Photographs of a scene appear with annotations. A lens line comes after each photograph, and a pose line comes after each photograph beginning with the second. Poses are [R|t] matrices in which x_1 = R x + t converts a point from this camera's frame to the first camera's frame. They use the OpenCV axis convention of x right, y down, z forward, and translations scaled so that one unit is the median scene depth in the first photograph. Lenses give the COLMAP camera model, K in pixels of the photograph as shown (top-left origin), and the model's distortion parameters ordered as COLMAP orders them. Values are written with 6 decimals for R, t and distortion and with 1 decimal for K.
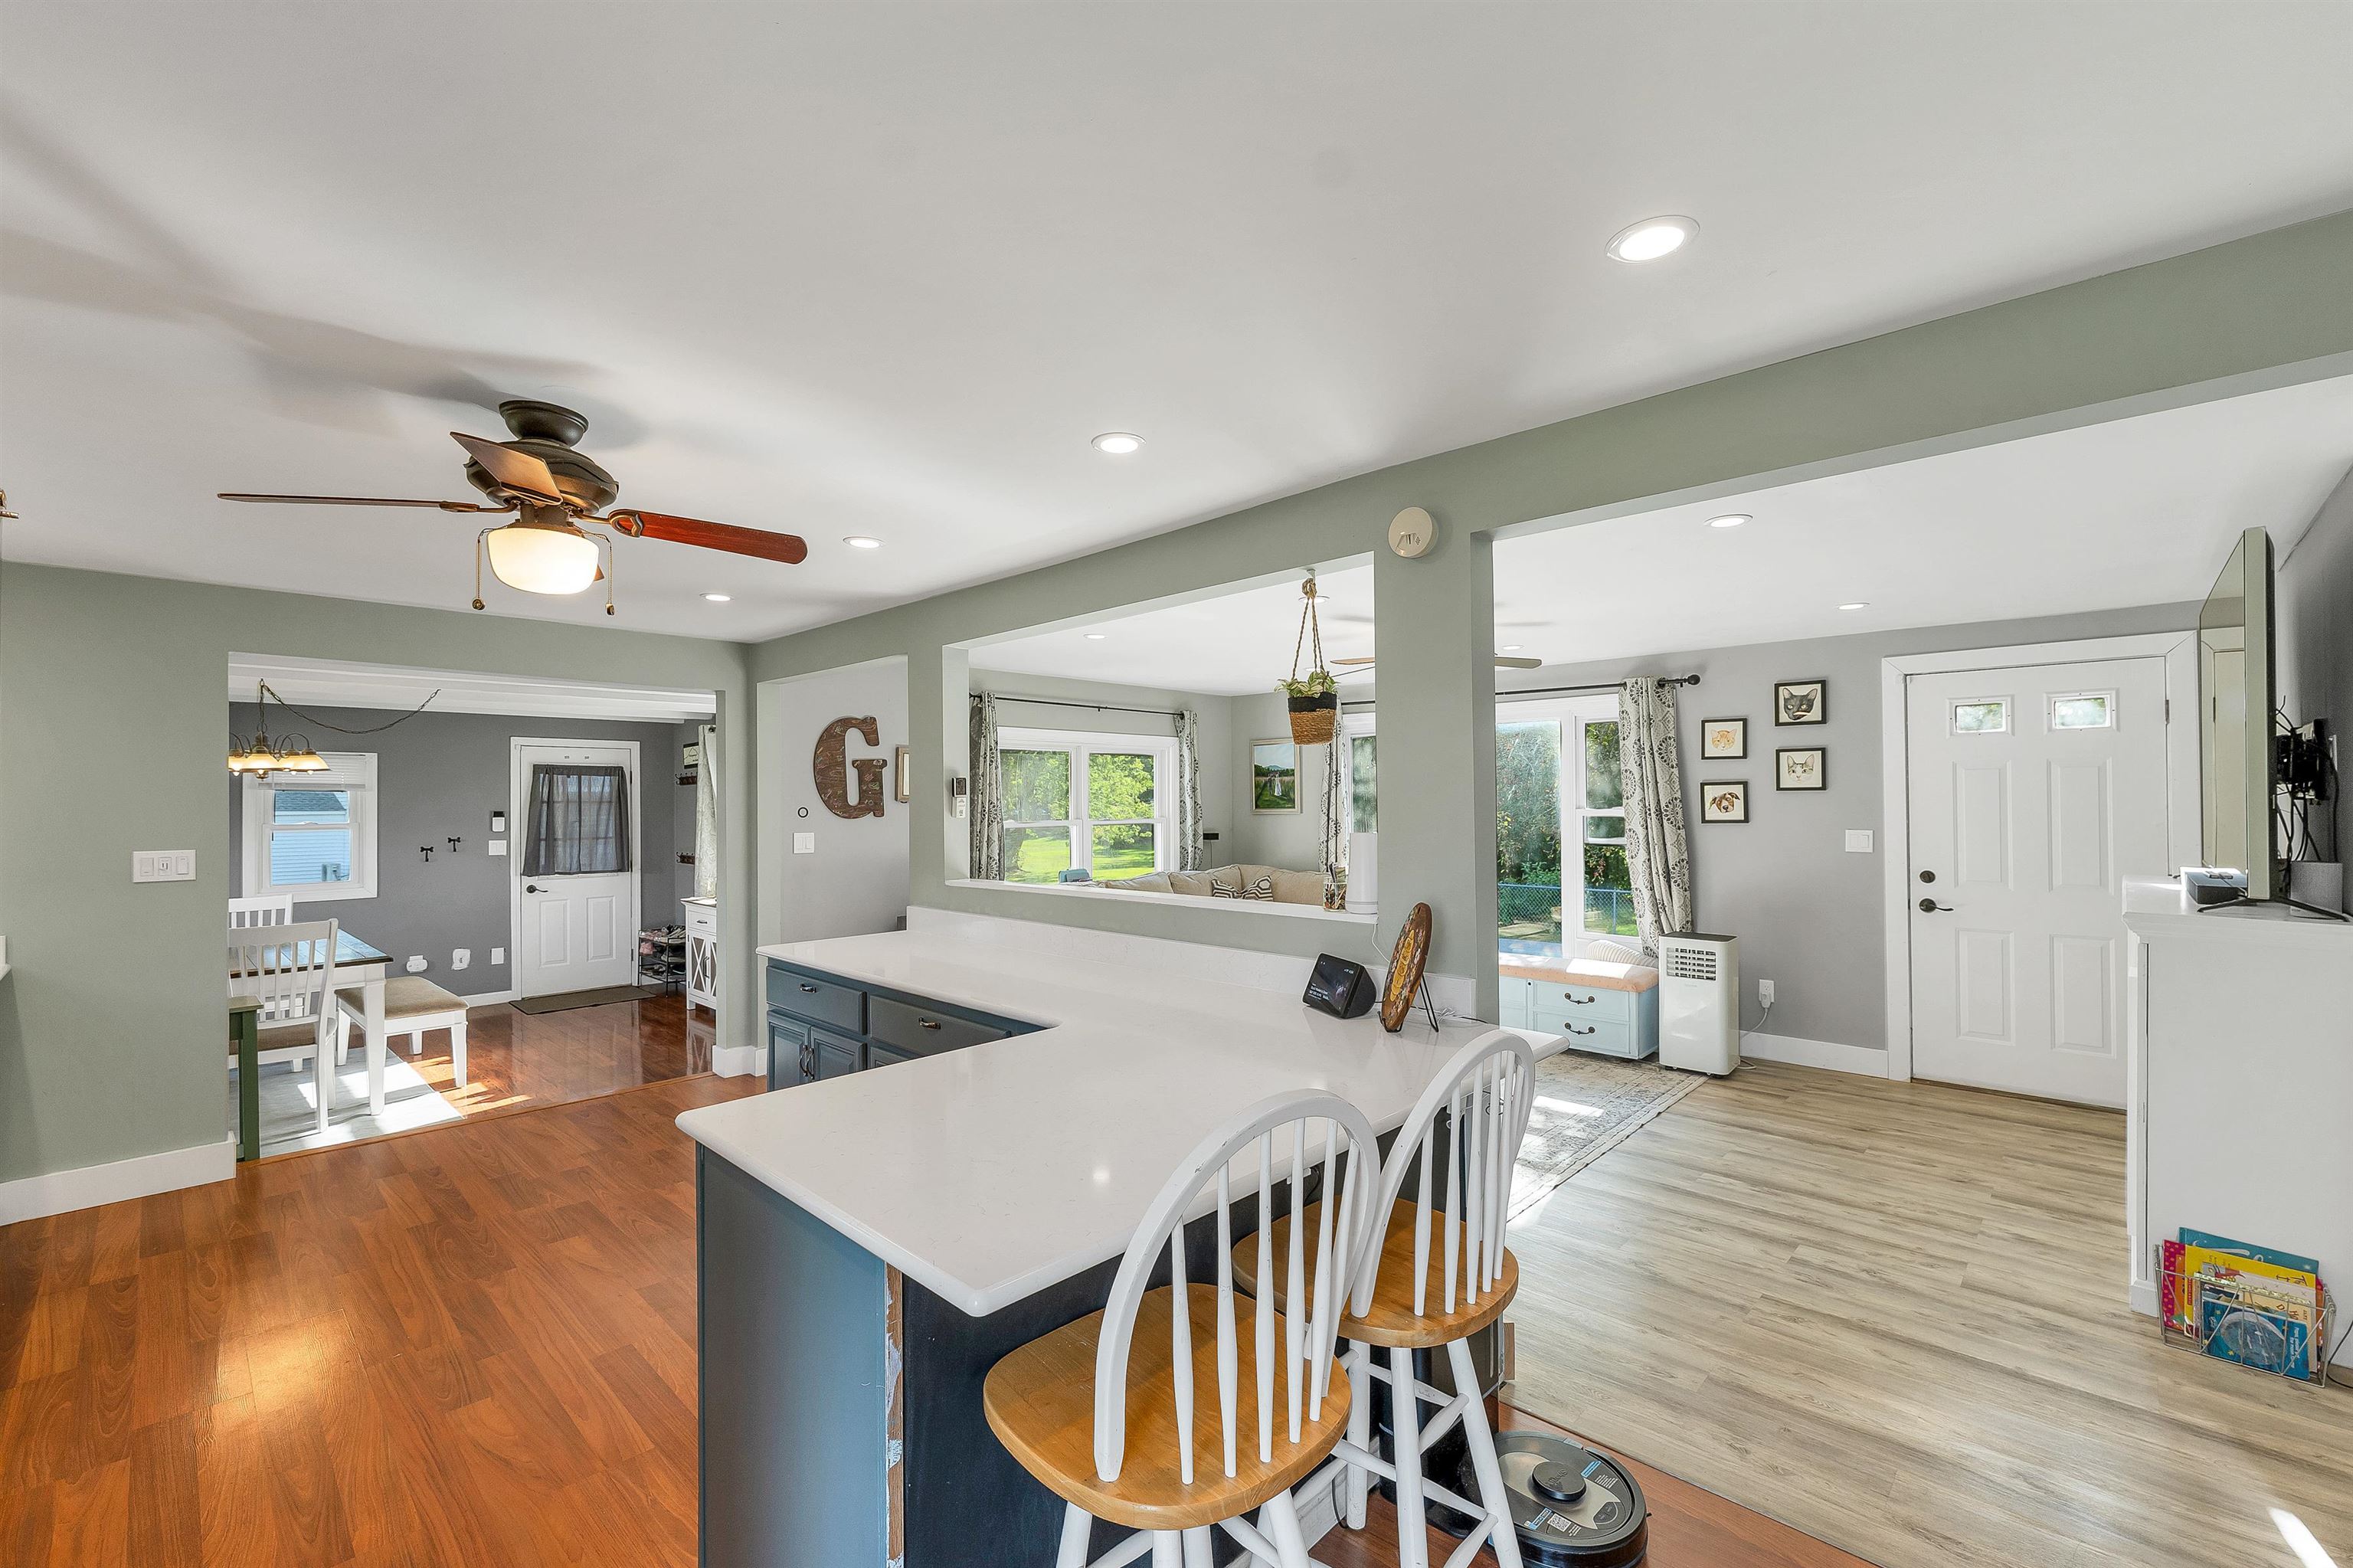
lens RADIAL K [[976.9, 0, 1170.9], [0, 976.9, 791.7], [0, 0, 1]] dist [-0.000198, -0.000242]
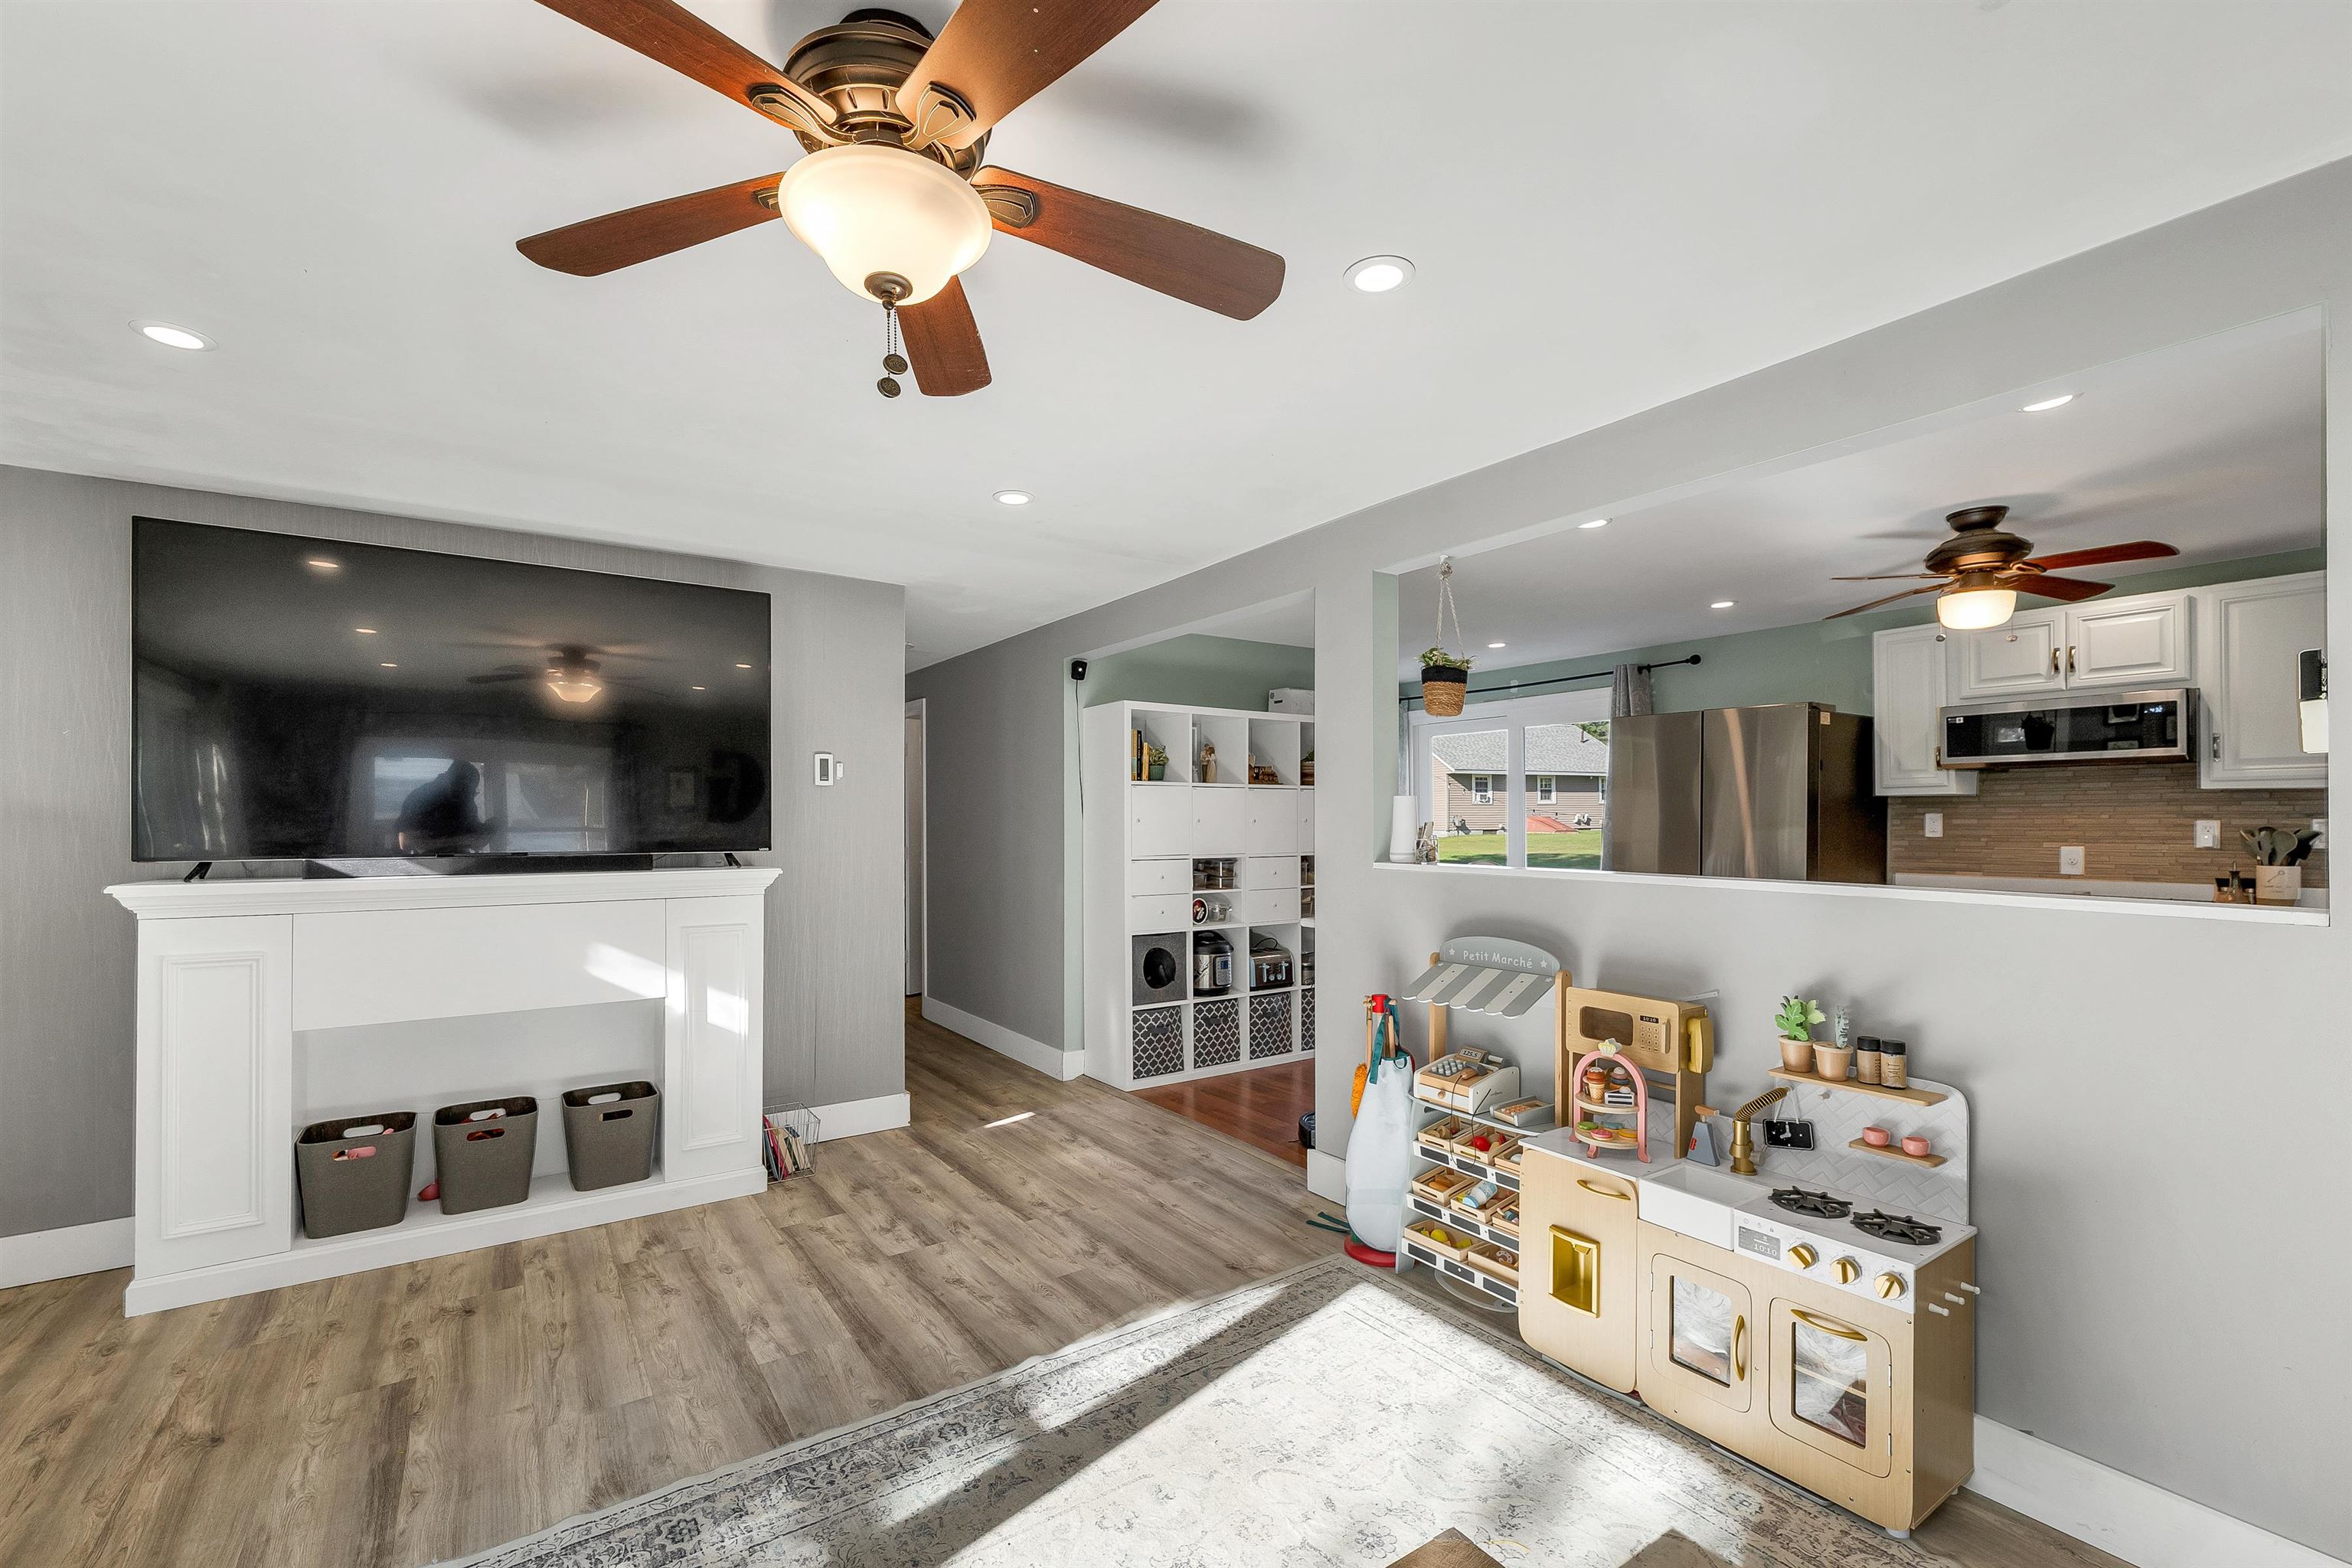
lens RADIAL K [[989.8, 0, 1165.3], [0, 989.8, 817.5], [0, 0, 1]] dist [-0.001050, -0.000154]
pose [[-0.978870, 0.011783, 0.204145, 0.109359], [0.009343, 0.999873, -0.012914, 0.037530], [-0.204271, -0.010734, -0.978855, 1.031596]]
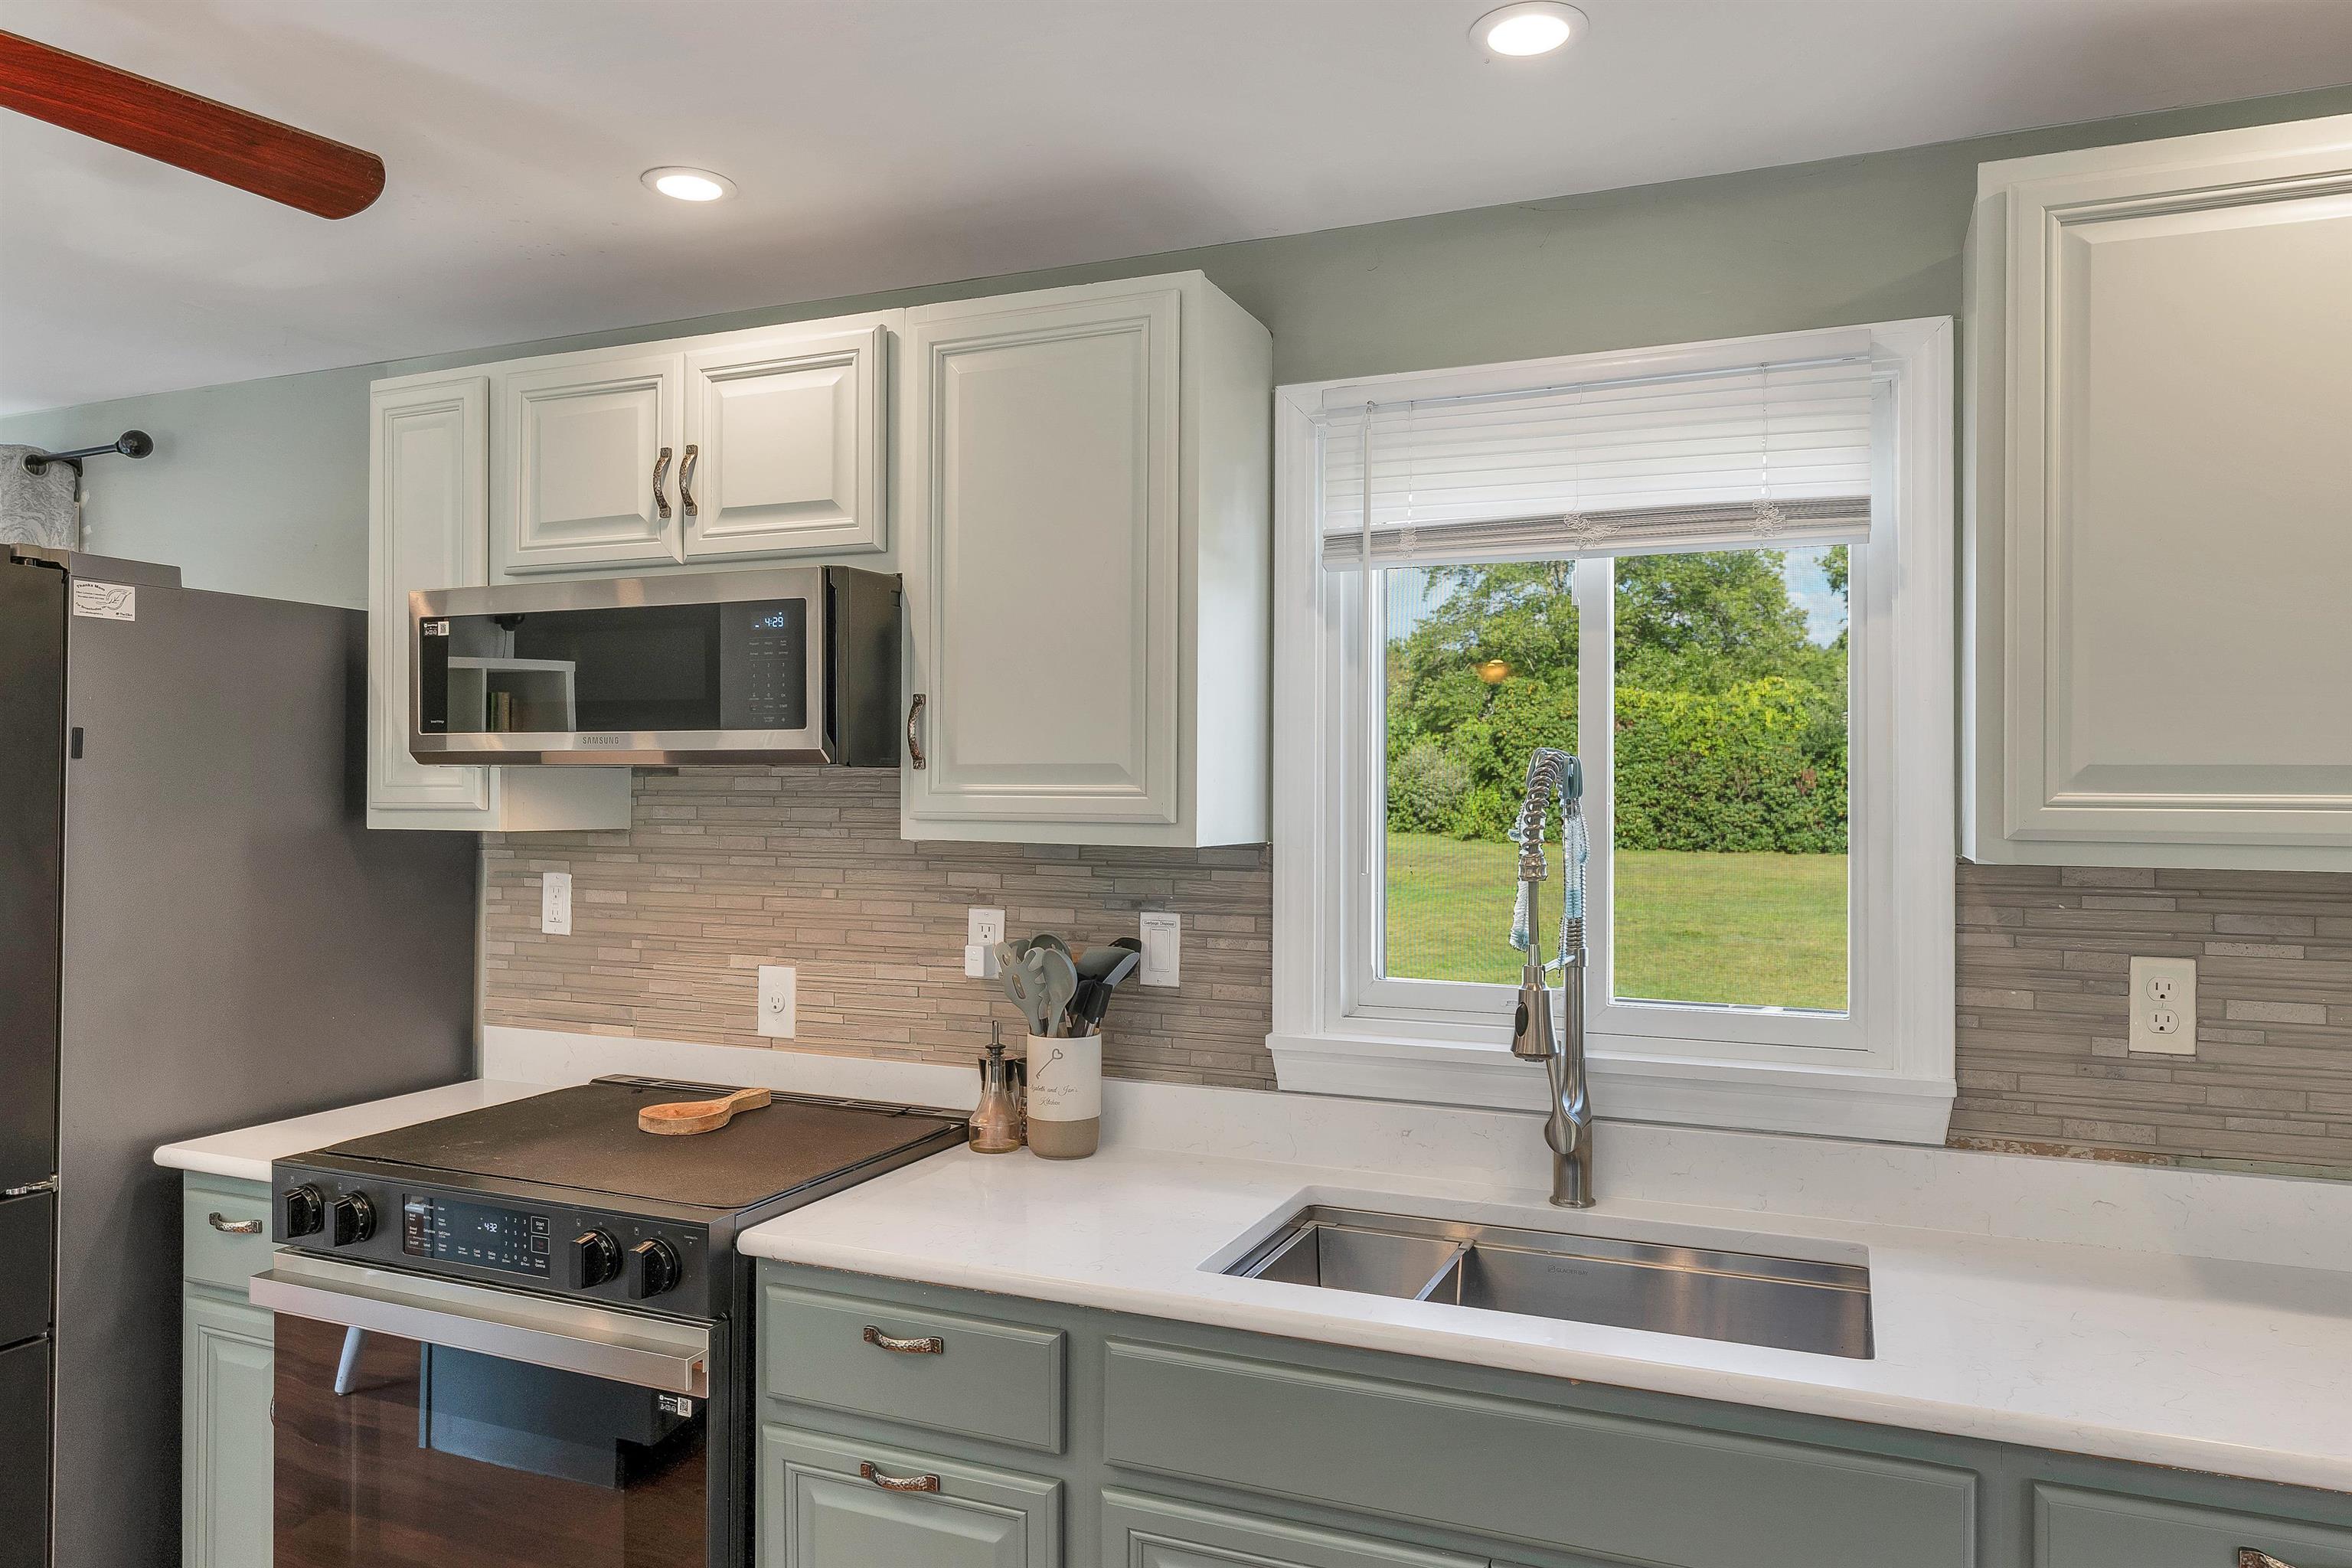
lens RADIAL K [[1561.8, 0, 1176.0], [0, 1561.8, 784.0], [0, 0, 1]] dist [-0.000294, 0.000031]
pose [[-0.933303, -0.003581, -0.359071, -0.355472], [0.001977, 0.999884, -0.015108, 0.008260], [0.359083, -0.014810, -0.933188, 0.639465]]
